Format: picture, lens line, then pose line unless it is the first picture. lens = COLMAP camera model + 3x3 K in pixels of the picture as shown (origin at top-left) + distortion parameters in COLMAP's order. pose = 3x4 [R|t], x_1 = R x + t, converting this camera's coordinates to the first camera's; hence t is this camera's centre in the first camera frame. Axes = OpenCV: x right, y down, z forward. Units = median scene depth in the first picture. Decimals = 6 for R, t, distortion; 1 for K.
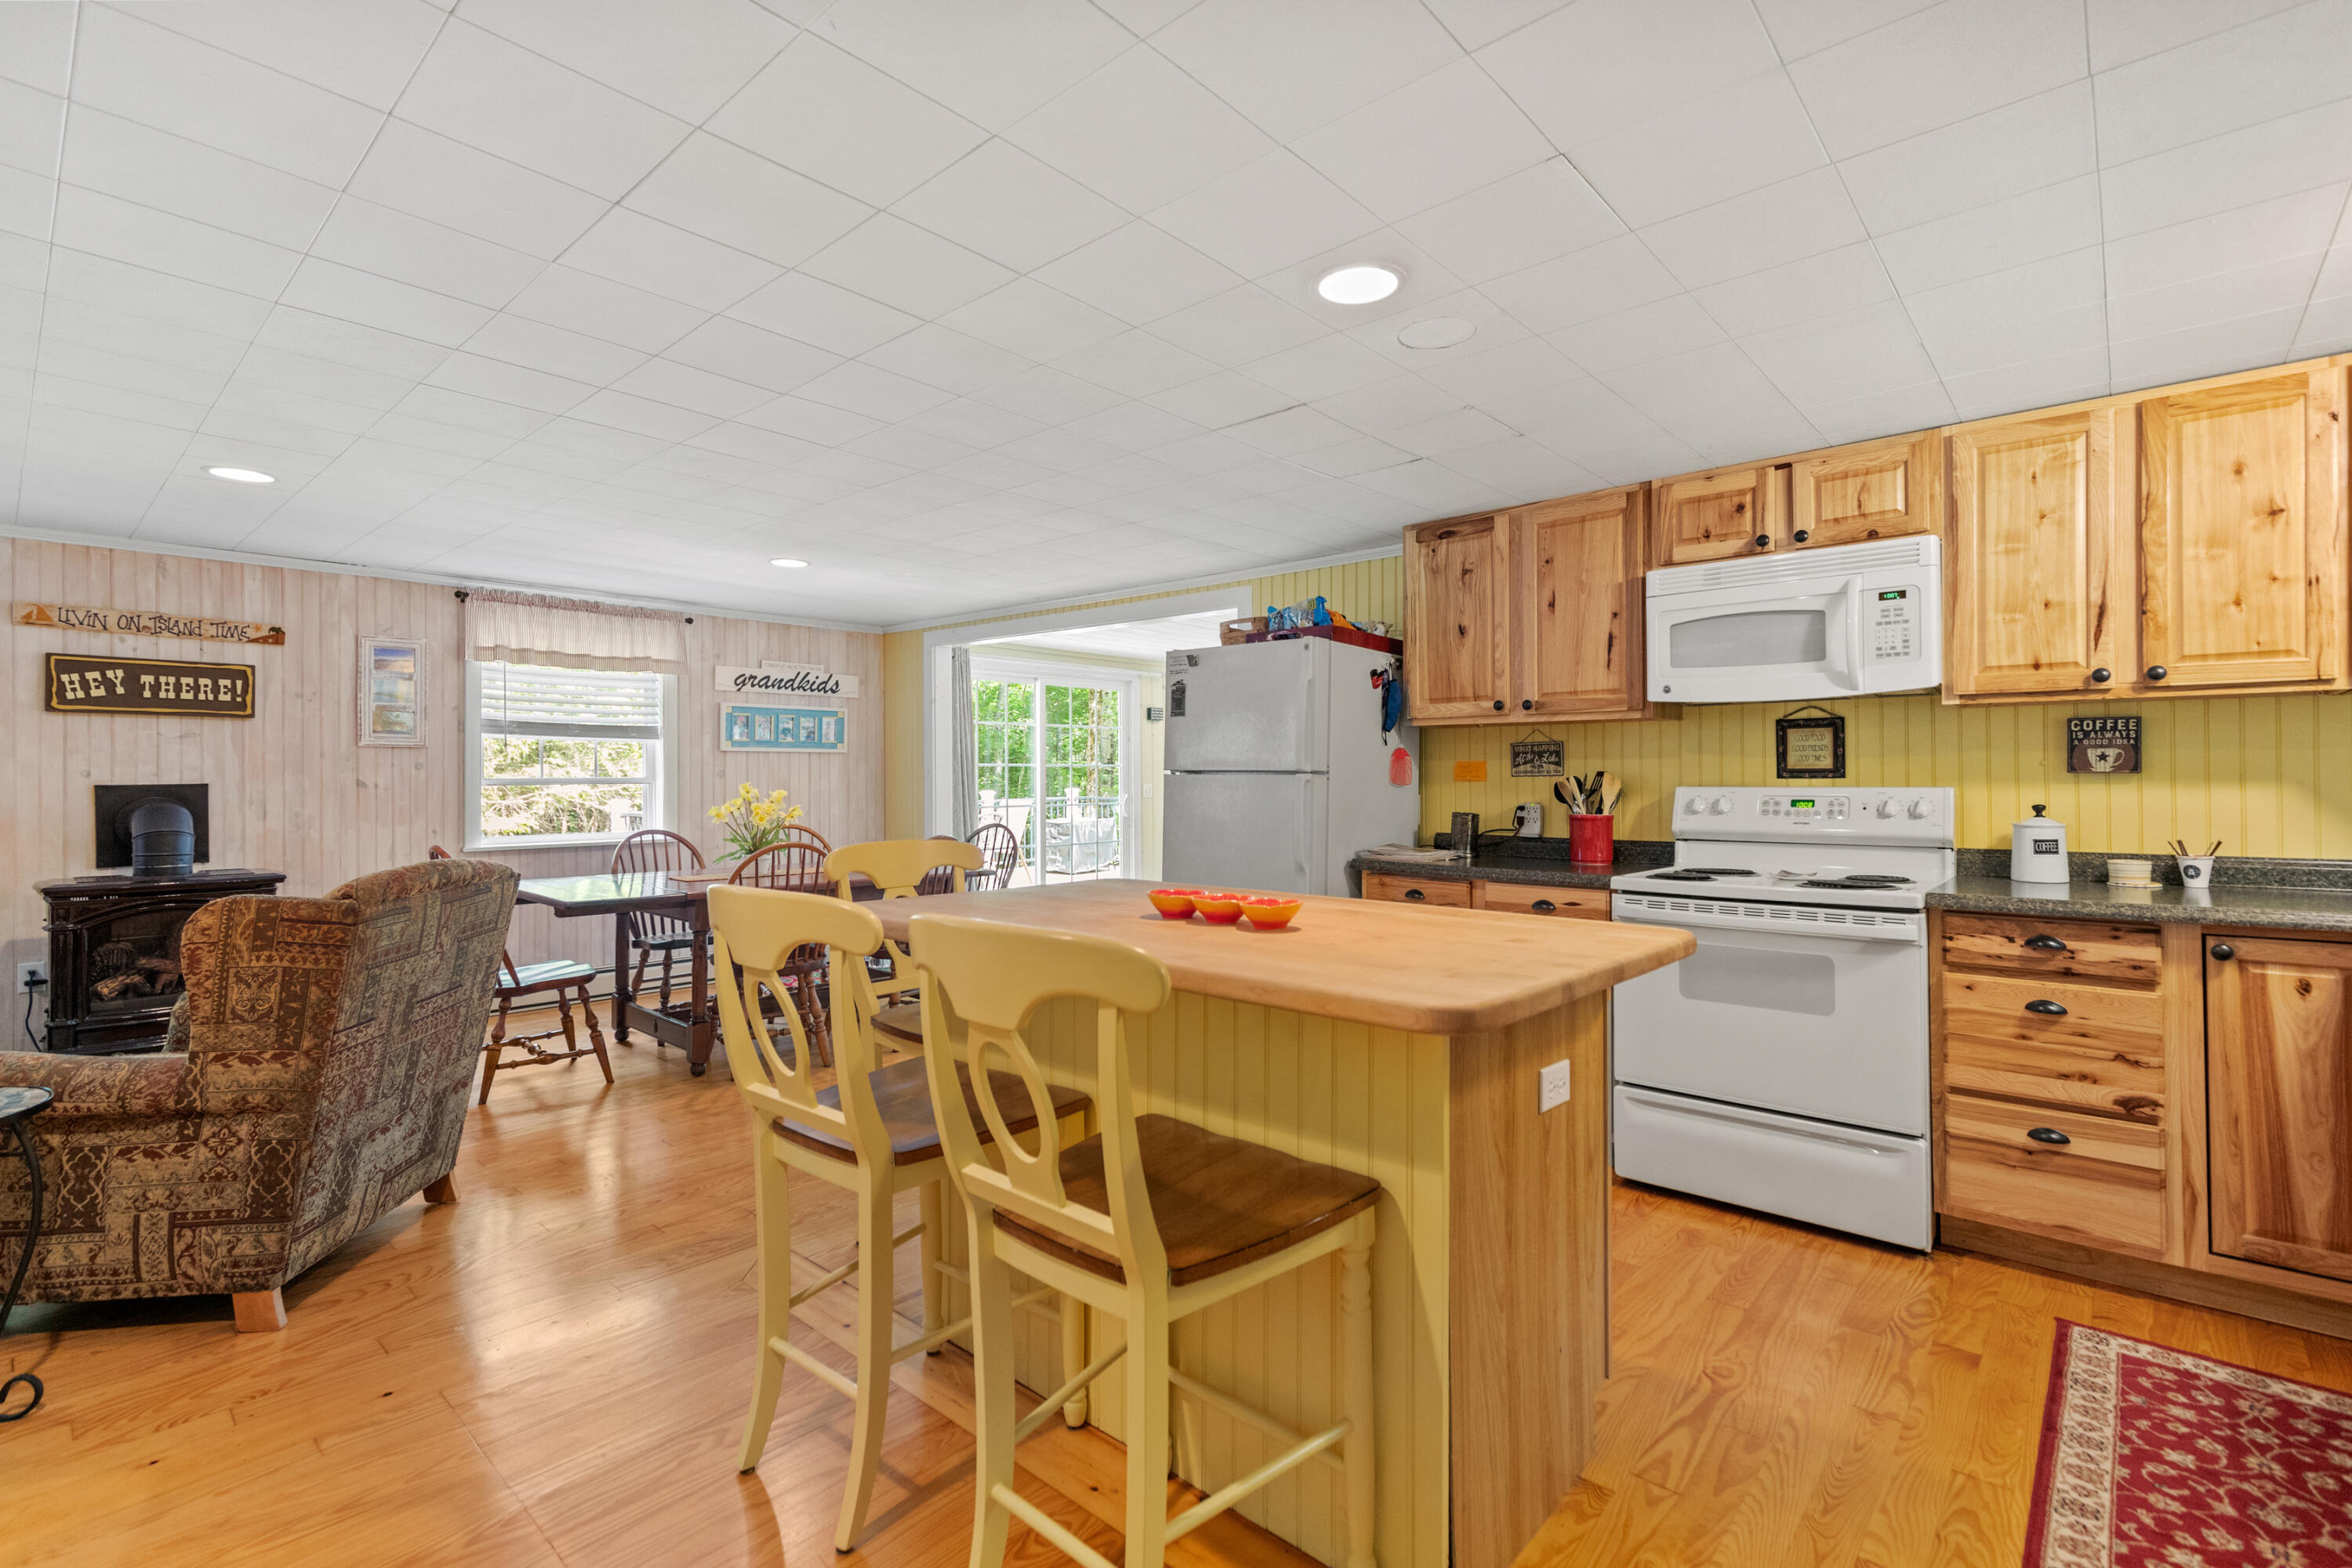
lens RADIAL K [[1059.0, 0, 1195.8], [0, 1059.0, 769.1], [0, 0, 1]] dist [0.009542, -0.002665]
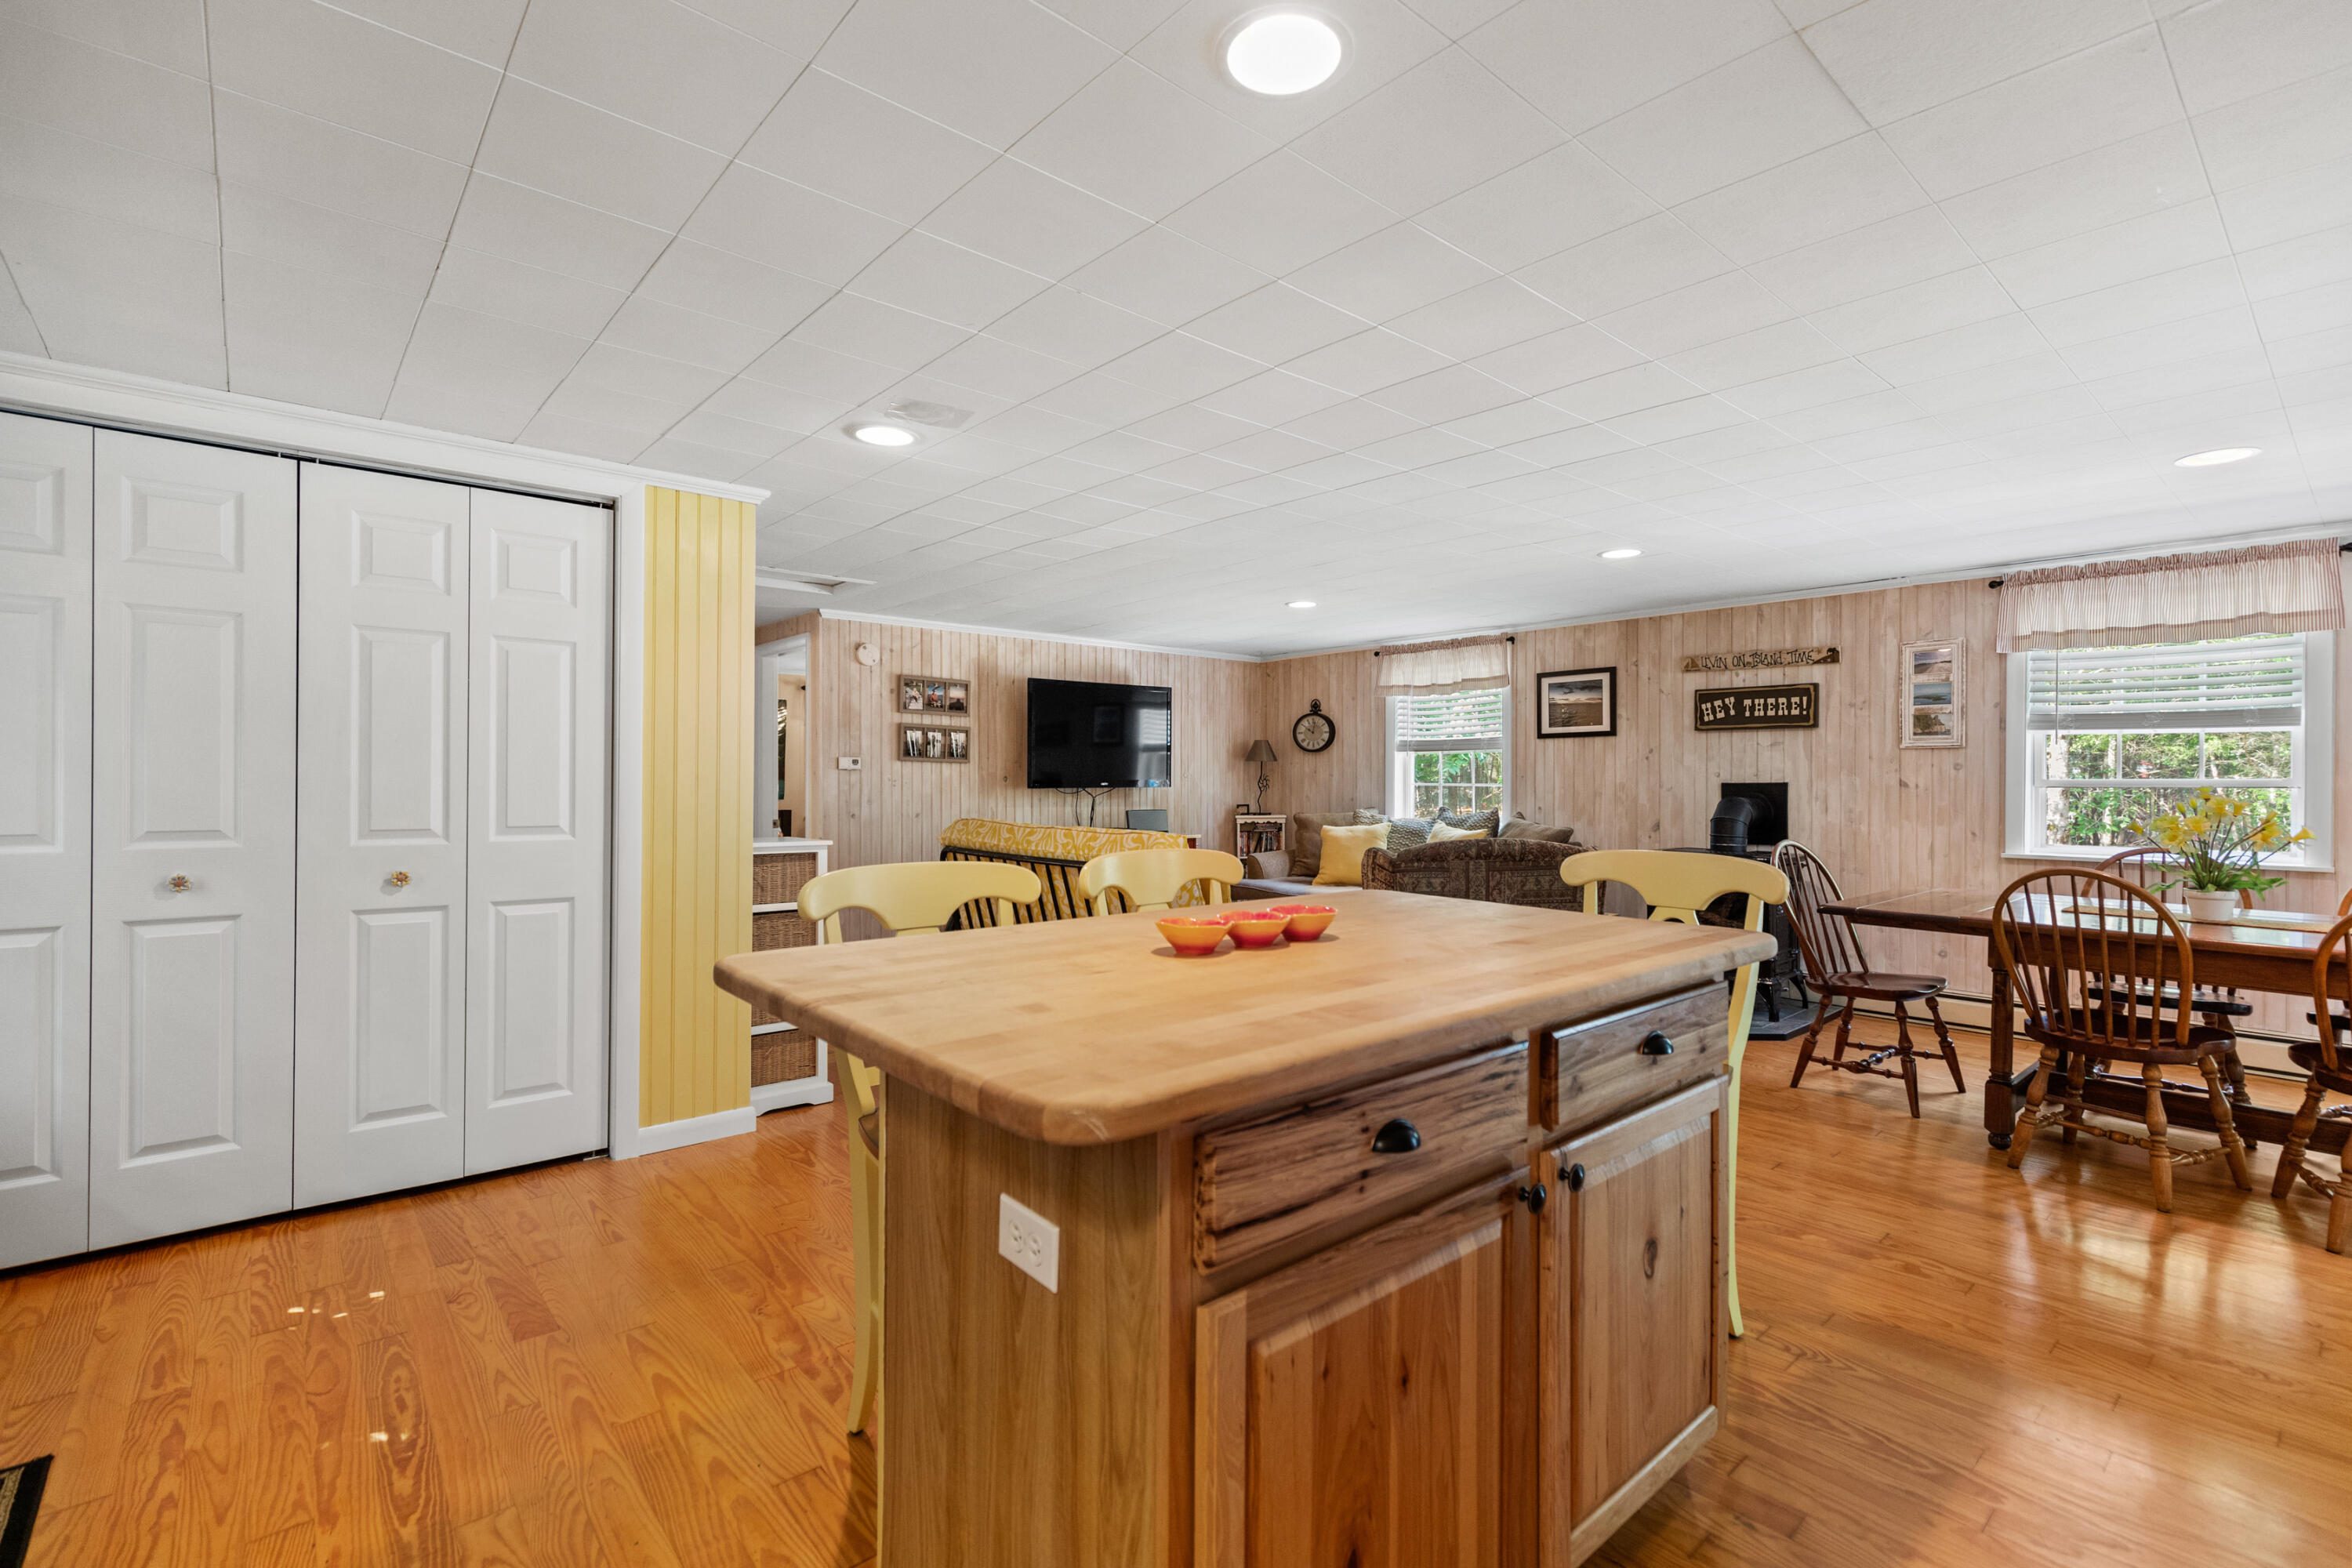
lens RADIAL K [[1059.0, 0, 1181.1], [0, 1059.0, 794.7], [0, 0, 1]] dist [0.009542, -0.002665]
pose [[-0.128480, 0.017888, -0.991551, 0.440153], [0.006763, 0.999830, 0.017161, 0.002224], [0.991689, -0.004501, -0.128580, 0.517879]]
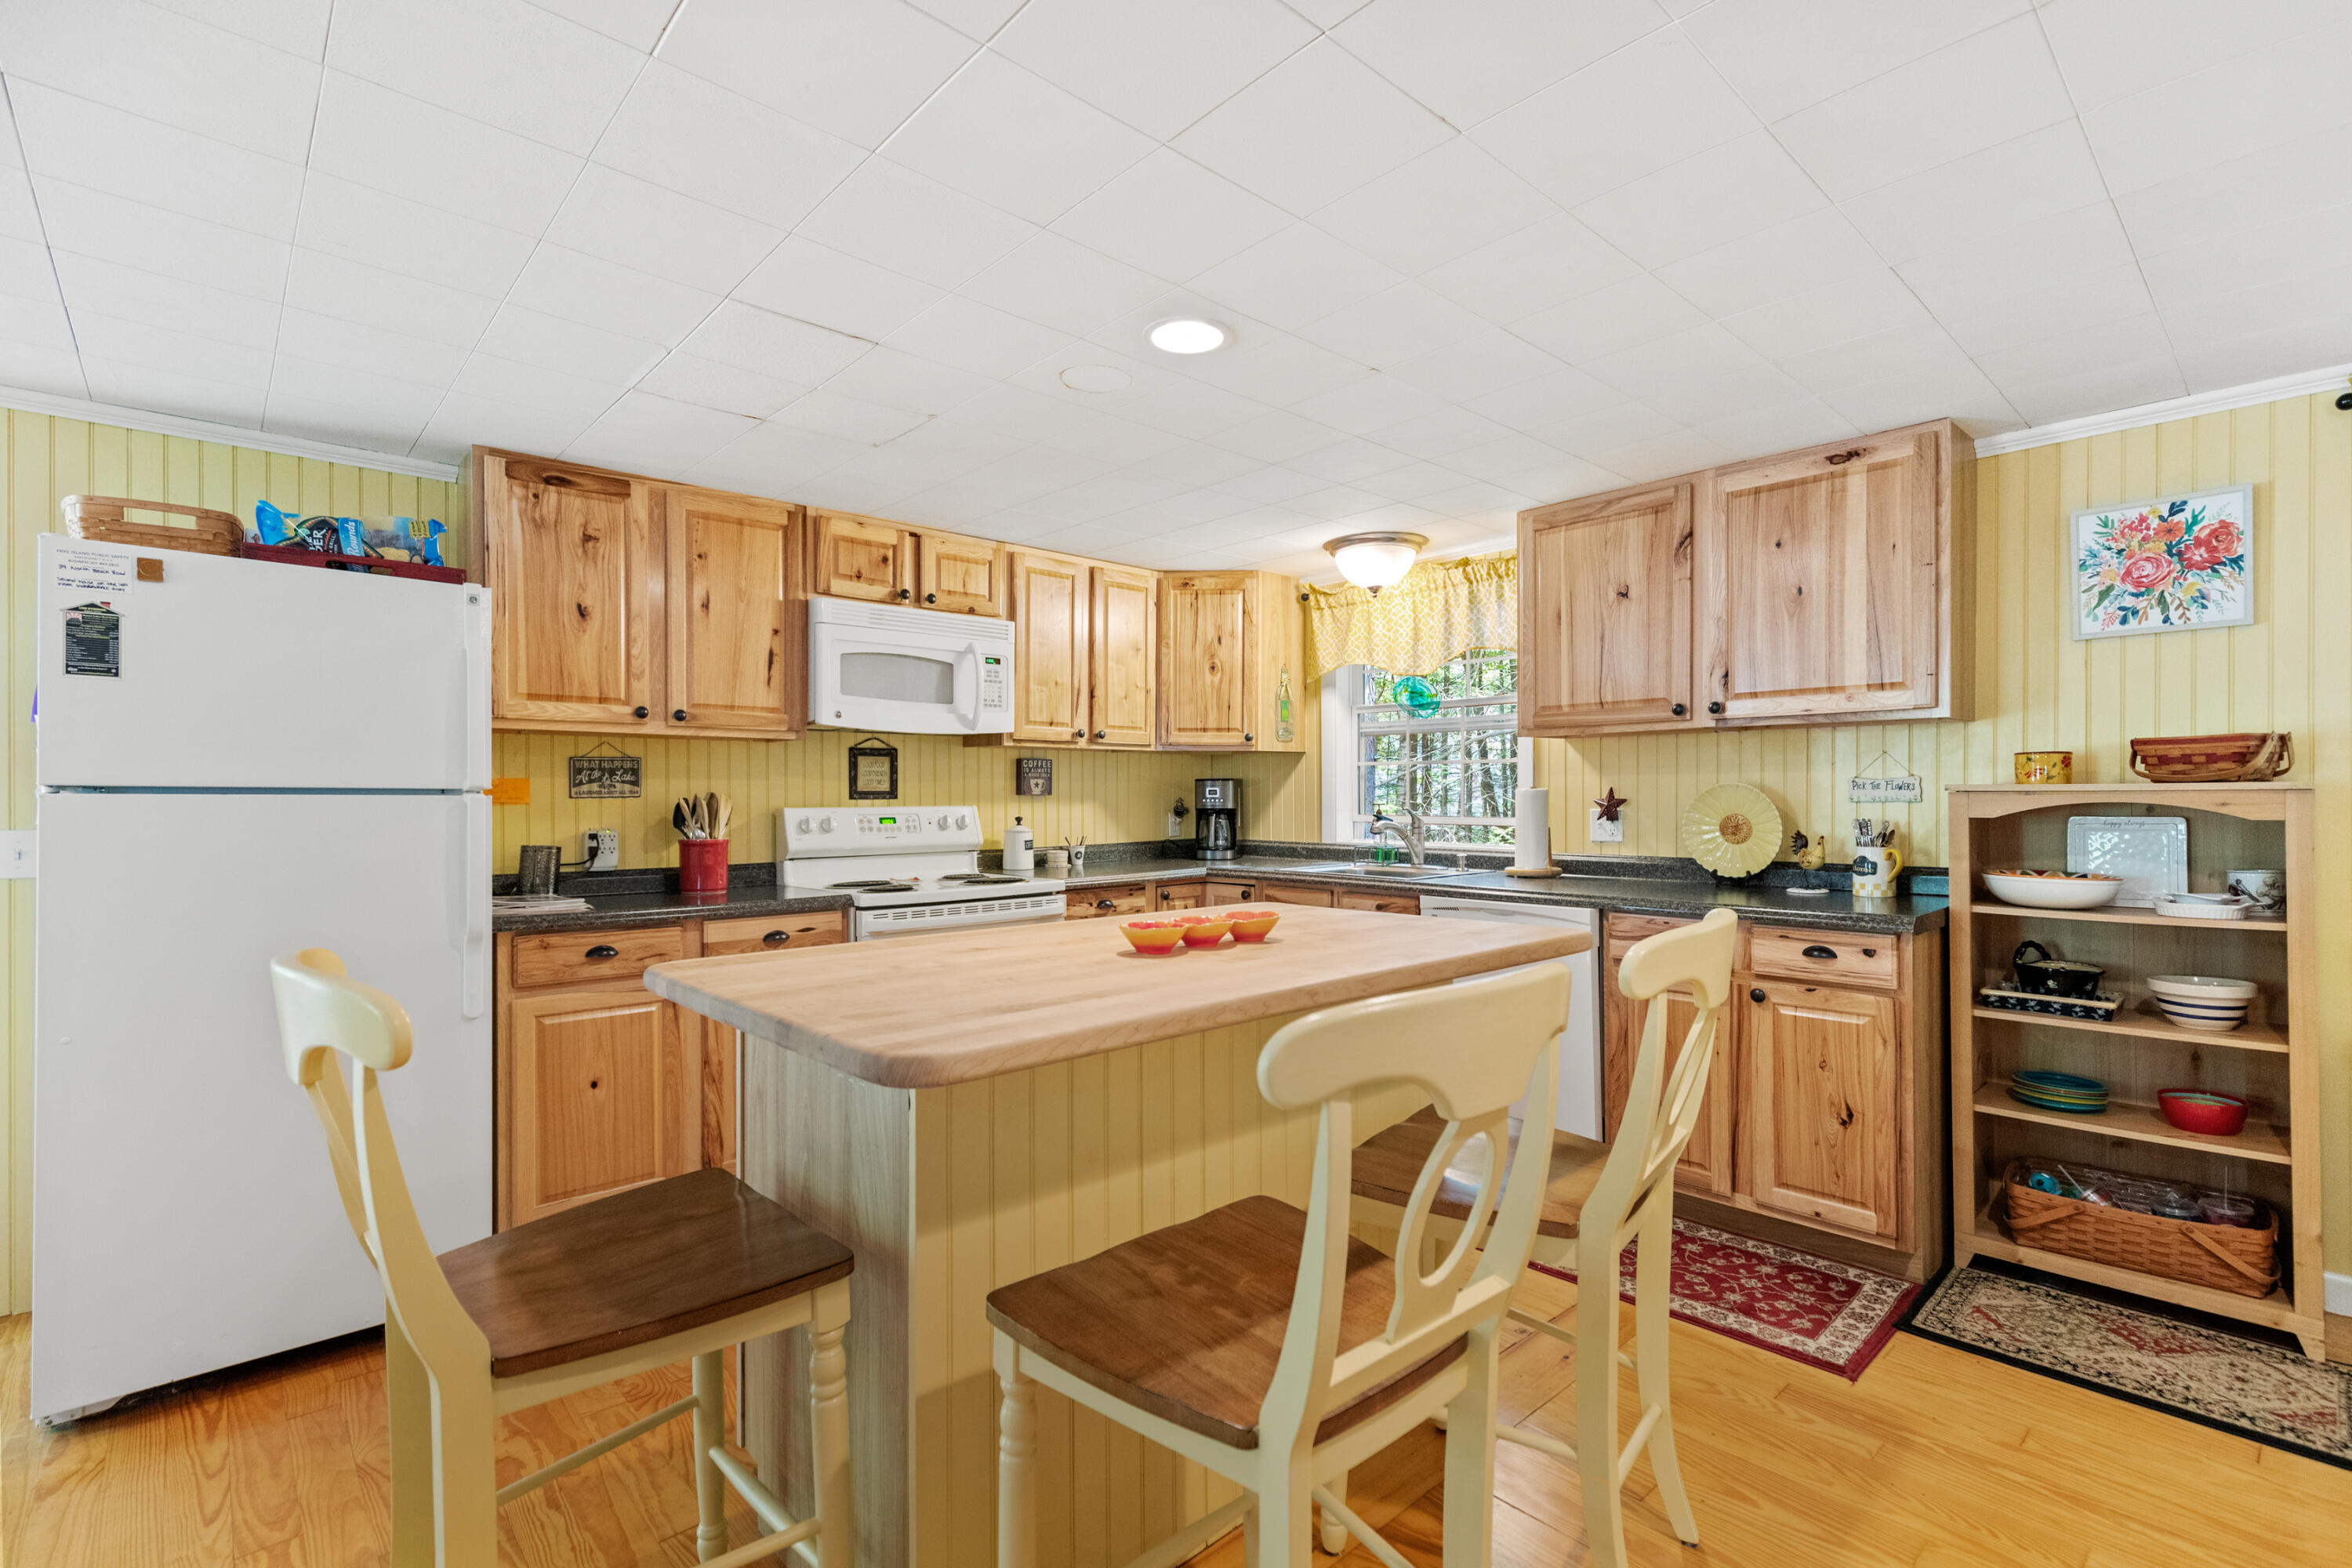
lens RADIAL K [[1059.0, 0, 1178.2], [0, 1059.0, 801.9], [0, 0, 1]] dist [0.009542, -0.002665]
pose [[0.110586, -0.004335, 0.993857, -0.464064], [-0.005583, 0.999972, 0.004983, 0.003355], [-0.993851, -0.006100, 0.110559, 0.456724]]
